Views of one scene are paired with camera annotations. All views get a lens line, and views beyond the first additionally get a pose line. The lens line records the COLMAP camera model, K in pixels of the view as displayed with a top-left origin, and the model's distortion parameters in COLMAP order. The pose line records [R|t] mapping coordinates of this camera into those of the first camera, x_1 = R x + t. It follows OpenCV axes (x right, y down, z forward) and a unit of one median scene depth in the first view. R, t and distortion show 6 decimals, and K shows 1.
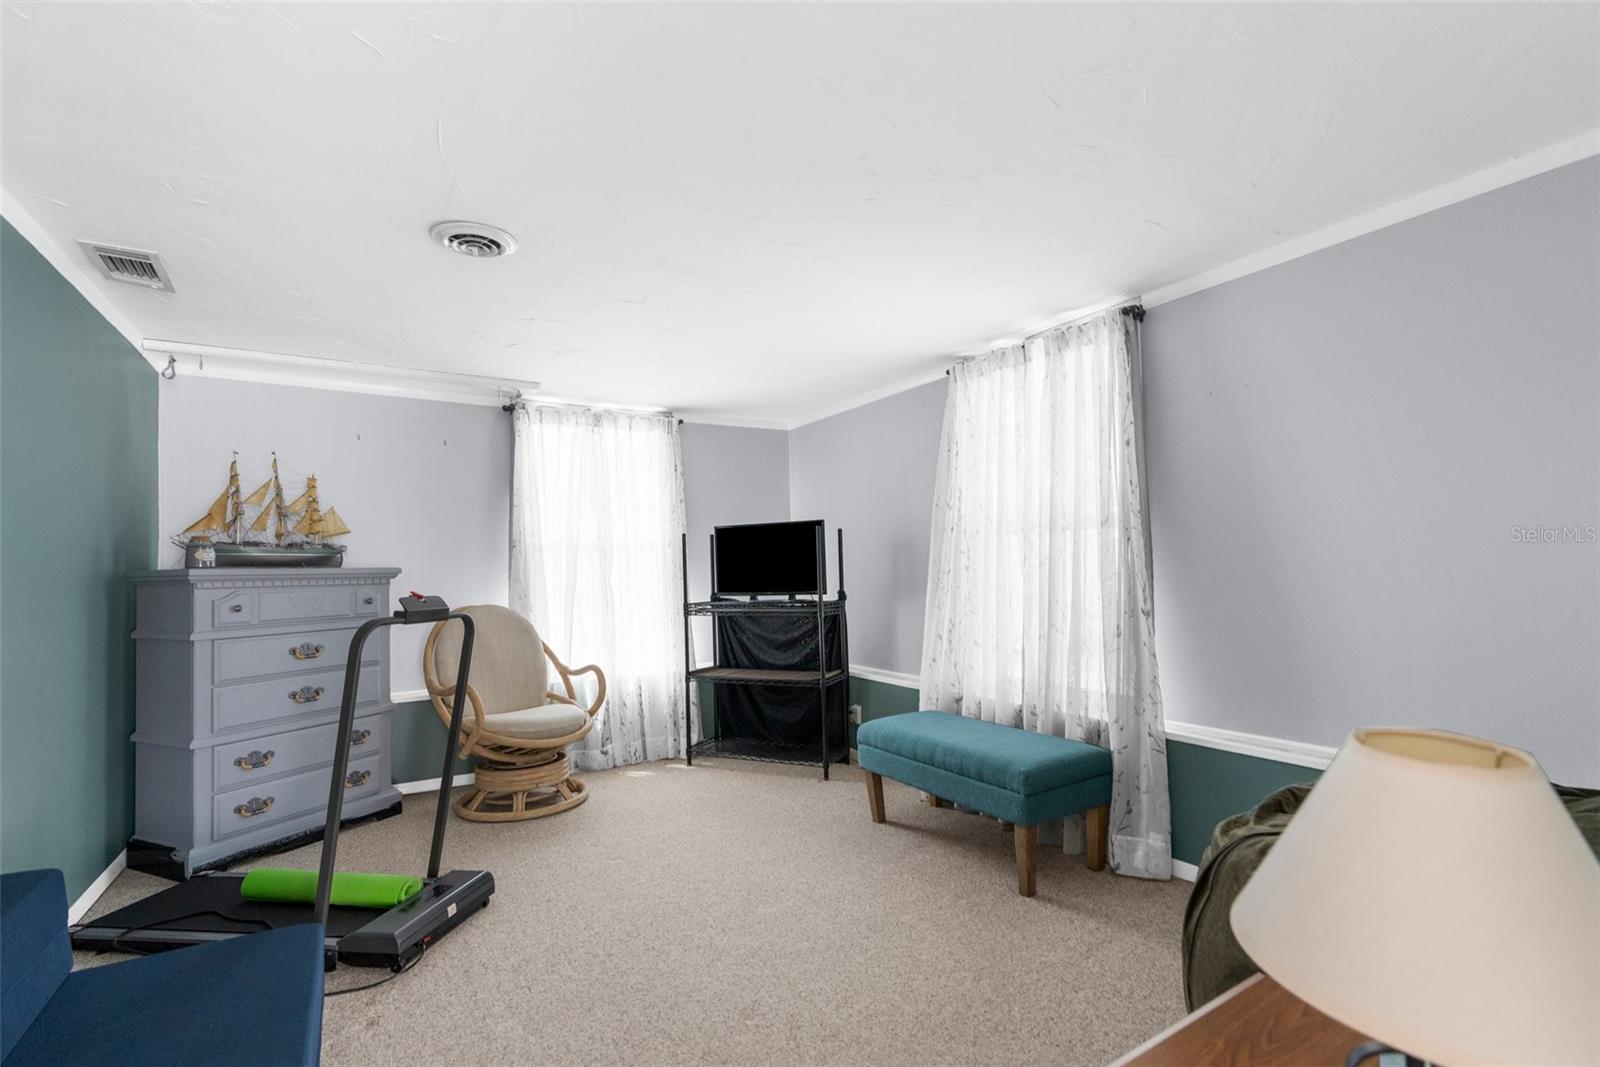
lens RADIAL K [[737.1, 0, 800.0], [0, 737.1, 533.5], [0, 0, 1]] dist [-0.001494, 0.000429]
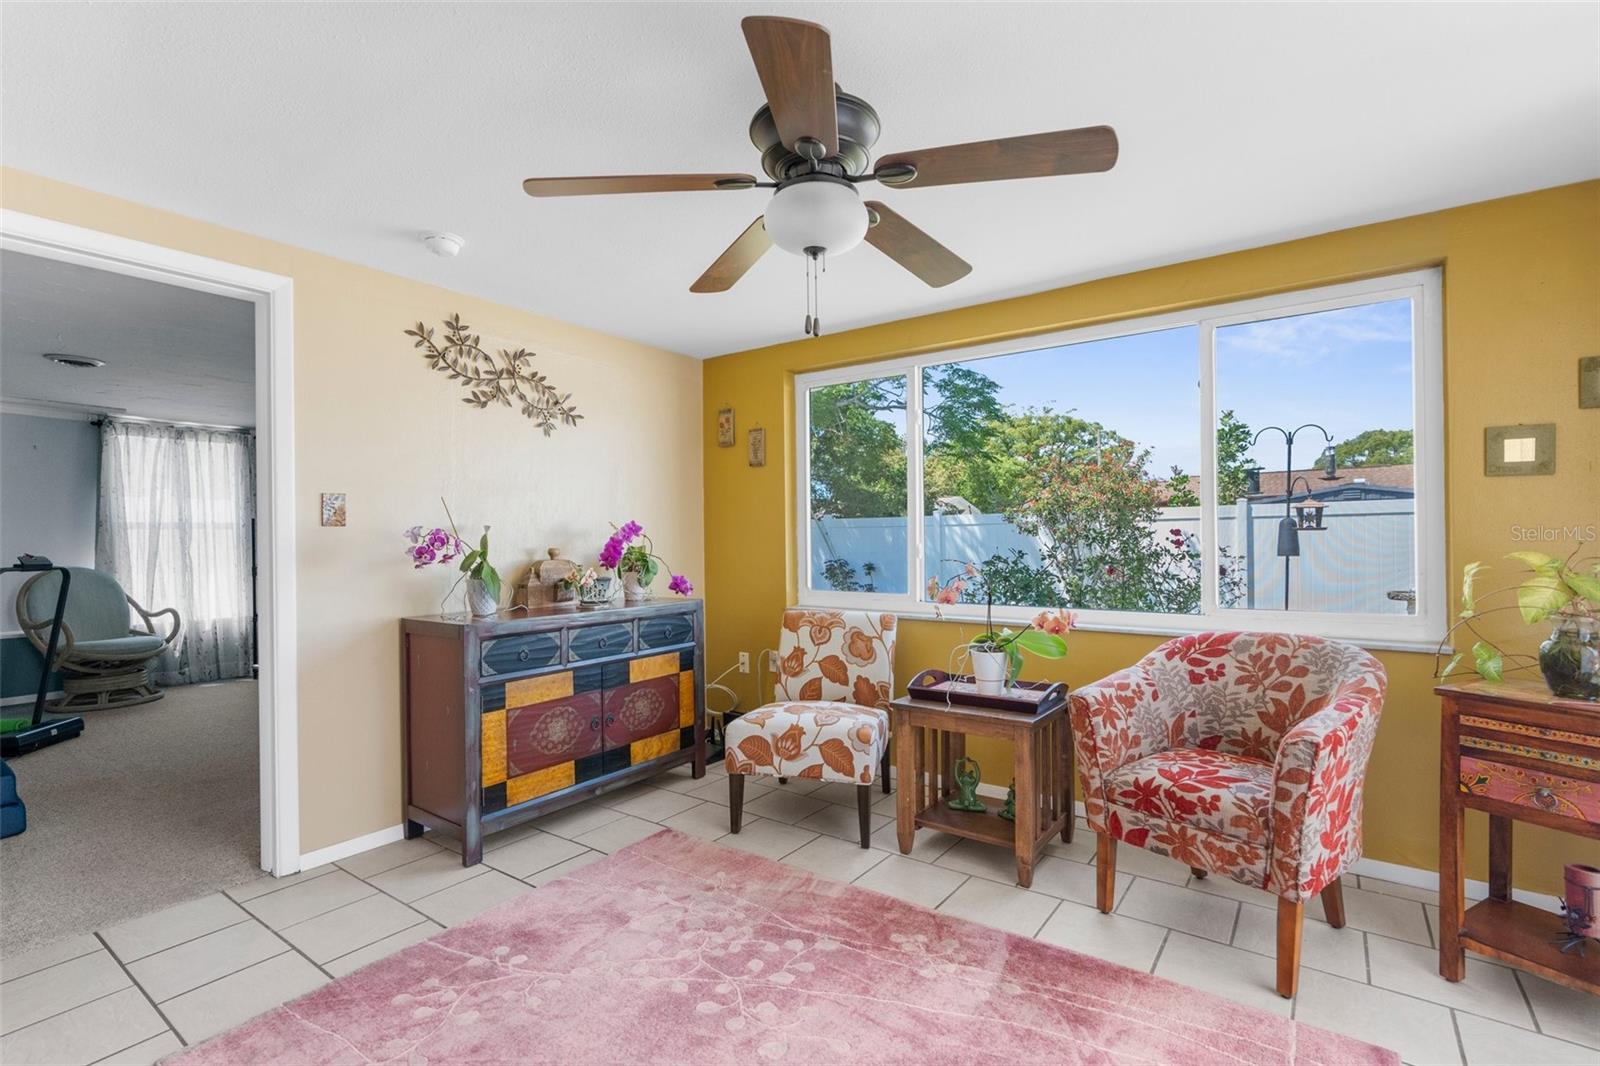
lens RADIAL K [[737.1, 0, 800.0], [0, 737.1, 533.0], [0, 0, 1]] dist [-0.001494, 0.000429]
pose [[0.924296, 0.018620, 0.381223, 0.292316], [-0.027632, 0.999453, 0.018180, -0.028337], [-0.380675, -0.027337, 0.924305, -0.761438]]
